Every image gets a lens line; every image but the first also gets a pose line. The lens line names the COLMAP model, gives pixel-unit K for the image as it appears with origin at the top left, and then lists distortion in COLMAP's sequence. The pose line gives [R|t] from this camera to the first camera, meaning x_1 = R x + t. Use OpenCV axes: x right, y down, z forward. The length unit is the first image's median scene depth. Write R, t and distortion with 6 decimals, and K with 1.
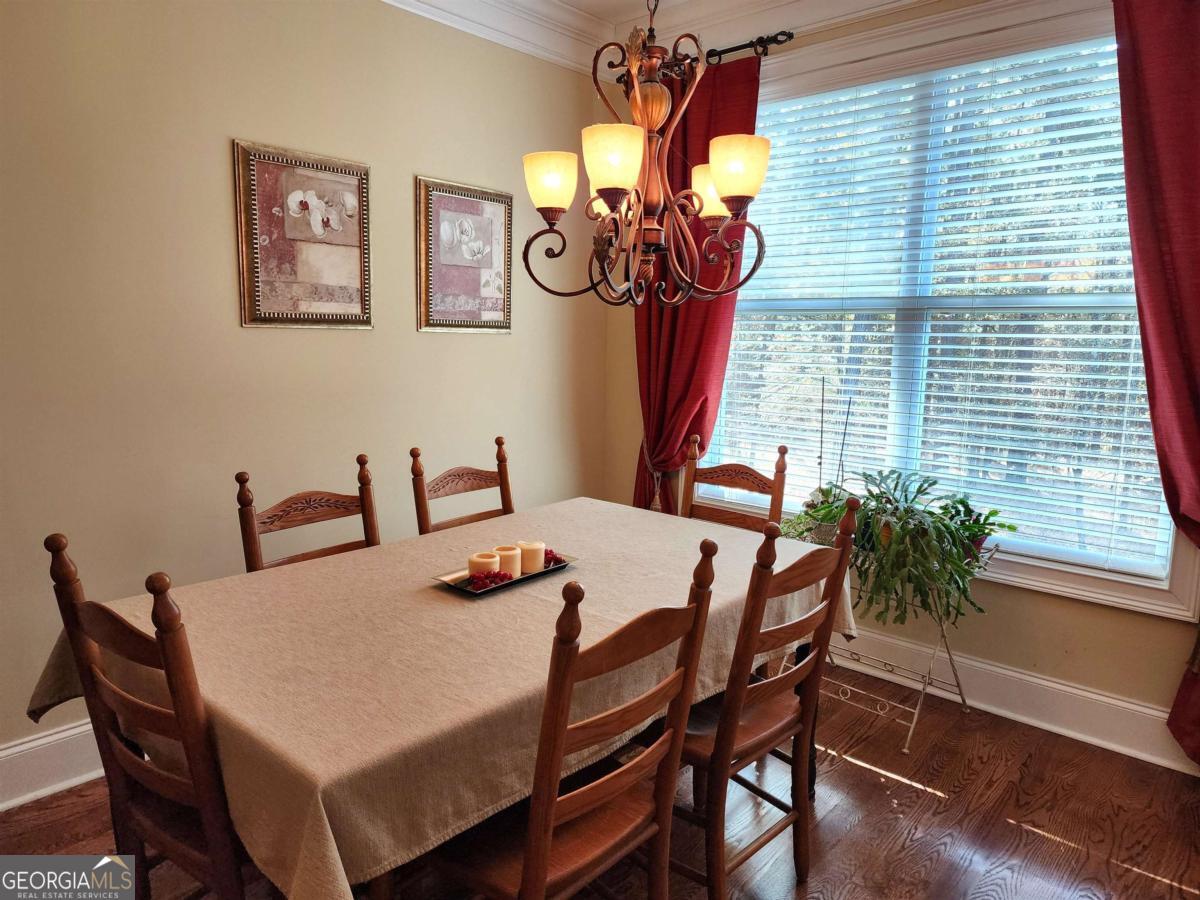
lens RADIAL K [[811.6, 0, 597.0], [0, 811.6, 452.1], [0, 0, 1]] dist [0.044615, -0.002763]
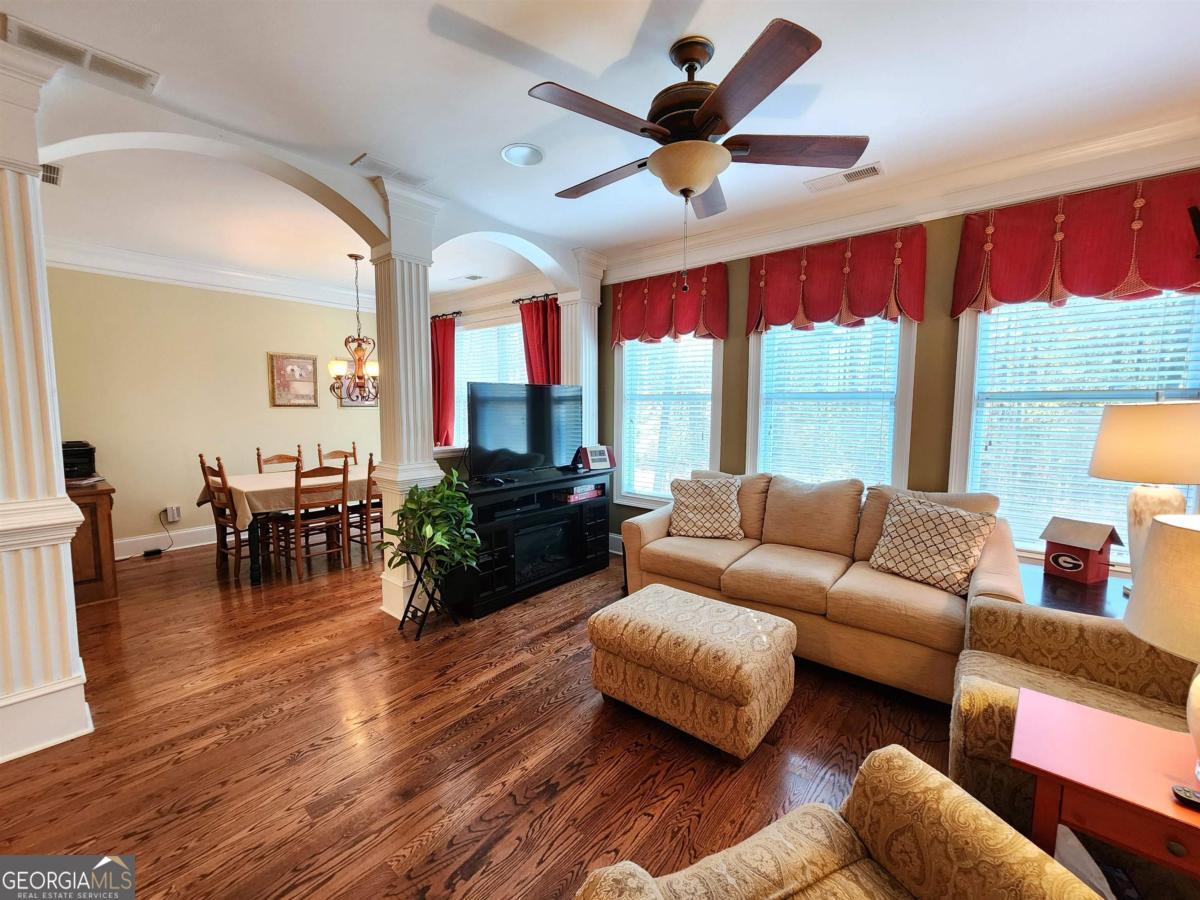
lens RADIAL K [[497.4, 0, 596.1], [0, 497.4, 448.4], [0, 0, 1]] dist [0.002189, -0.000095]
pose [[0.999387, -0.017228, 0.030471, 0.750951], [0.019279, 0.997476, -0.068341, 0.156491], [-0.029217, 0.068887, 0.997197, -0.935579]]
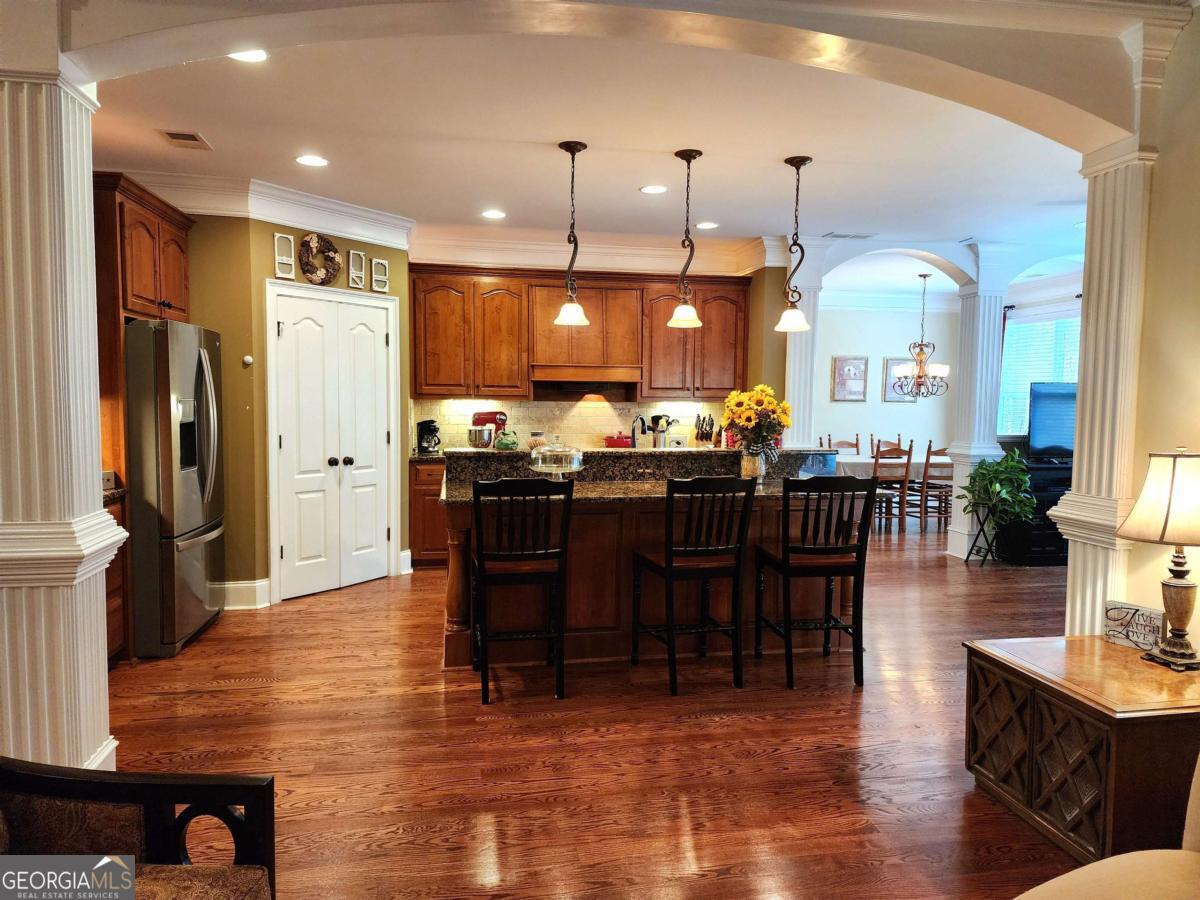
lens RADIAL K [[811.6, 0, 595.9], [0, 811.6, 447.1], [0, 0, 1]] dist [0.044615, -0.002763]
pose [[0.794438, 0.029525, -0.606628, 0.953645], [-0.095064, 0.992551, -0.076187, 0.421956], [0.599860, 0.118194, 0.791327, -2.493149]]
